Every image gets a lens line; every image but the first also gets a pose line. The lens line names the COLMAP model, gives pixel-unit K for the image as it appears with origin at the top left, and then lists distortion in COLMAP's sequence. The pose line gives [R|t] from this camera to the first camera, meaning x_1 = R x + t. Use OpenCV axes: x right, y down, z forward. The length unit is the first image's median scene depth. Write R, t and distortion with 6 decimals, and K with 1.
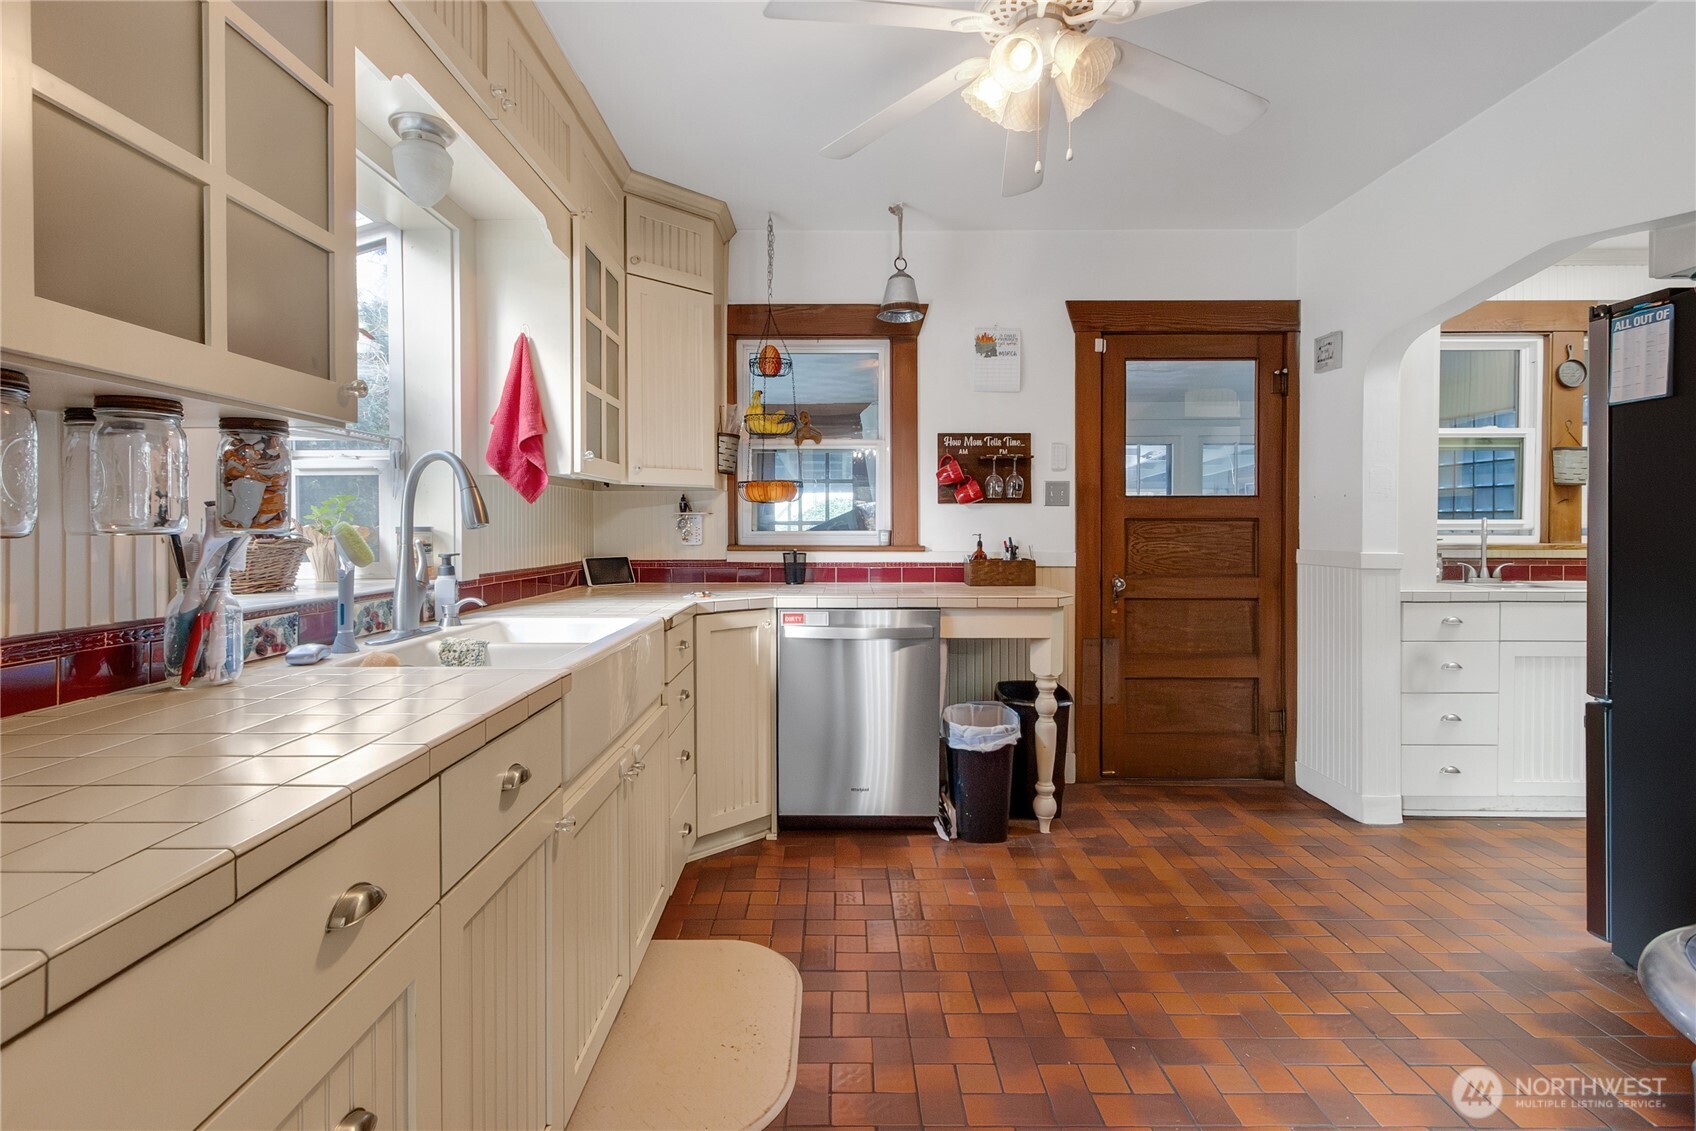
lens RADIAL K [[798.9, 0, 841.7], [0, 798.9, 553.7], [0, 0, 1]] dist [-0.001219, -0.000009]
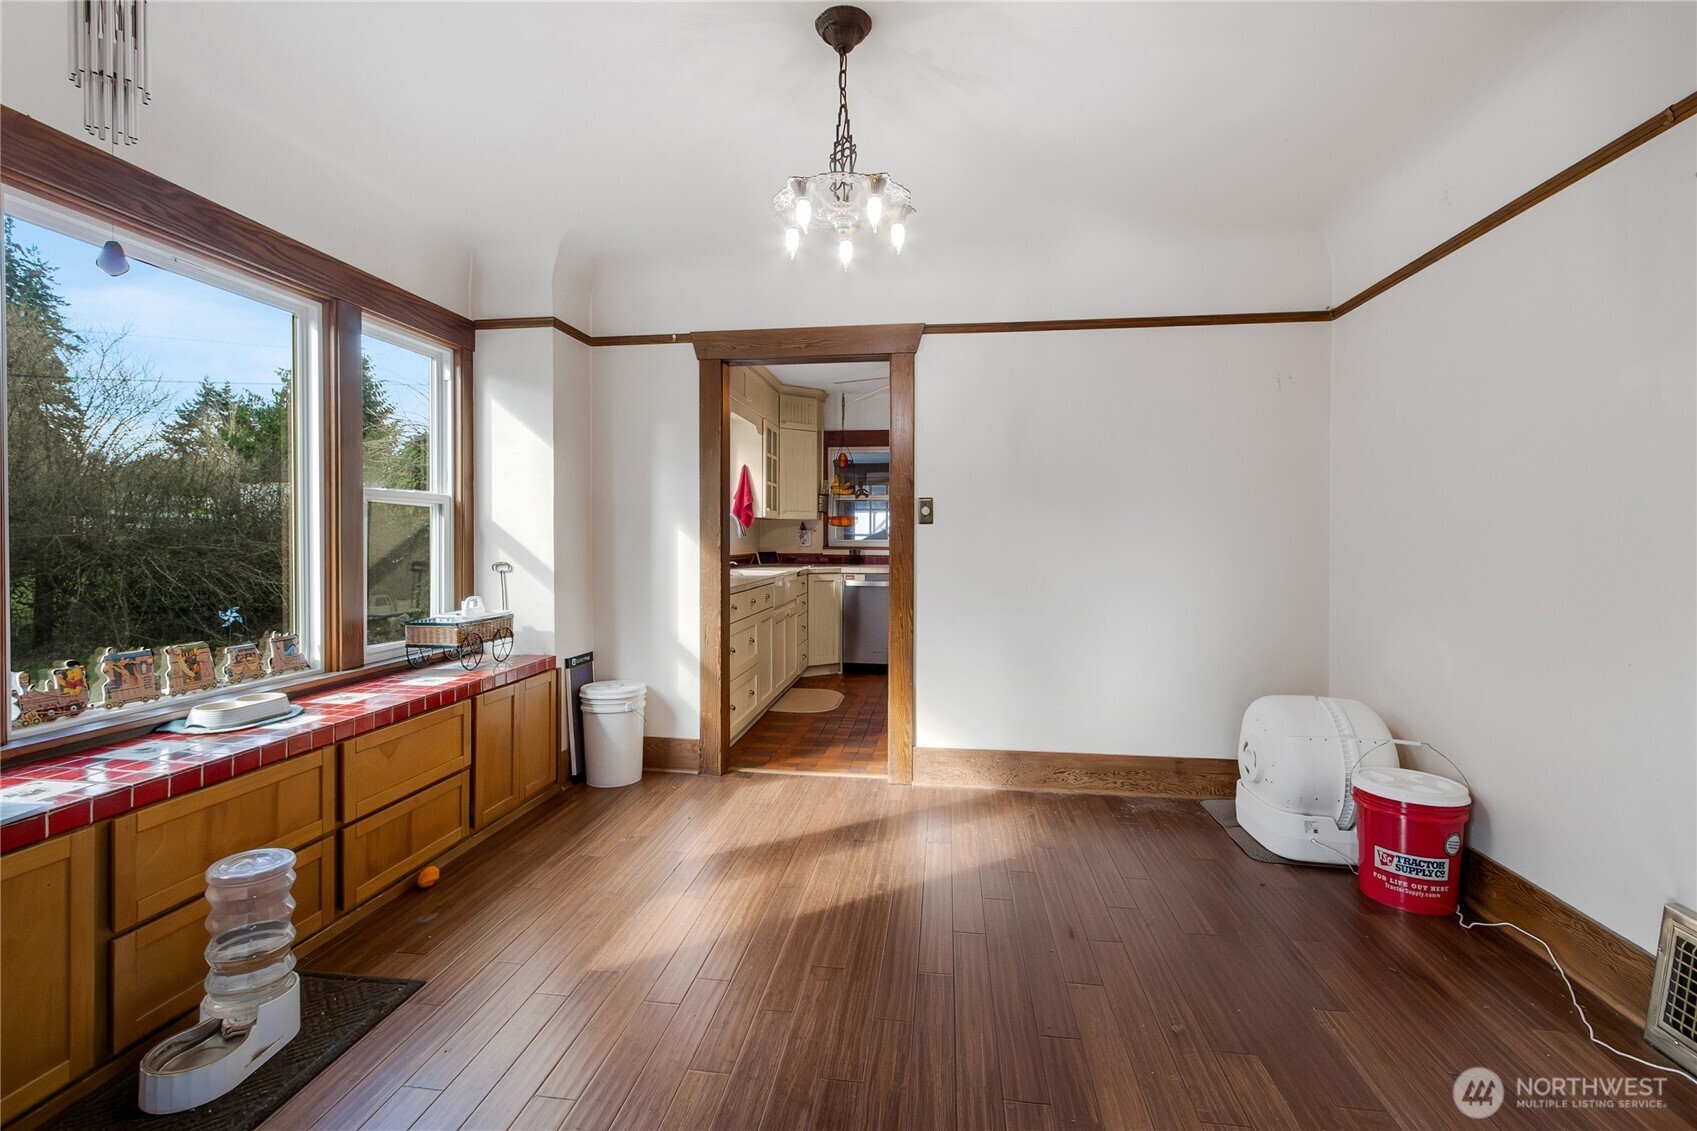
lens RADIAL K [[799.4, 0, 847.8], [0, 799.4, 559.8], [0, 0, 1]] dist [-0.001219, -0.000009]
pose [[0.991594, 0.005884, -0.129251, 0.204332], [-0.006326, 0.999975, -0.003014, 0.032440], [0.129230, 0.003806, 0.991607, -1.137988]]
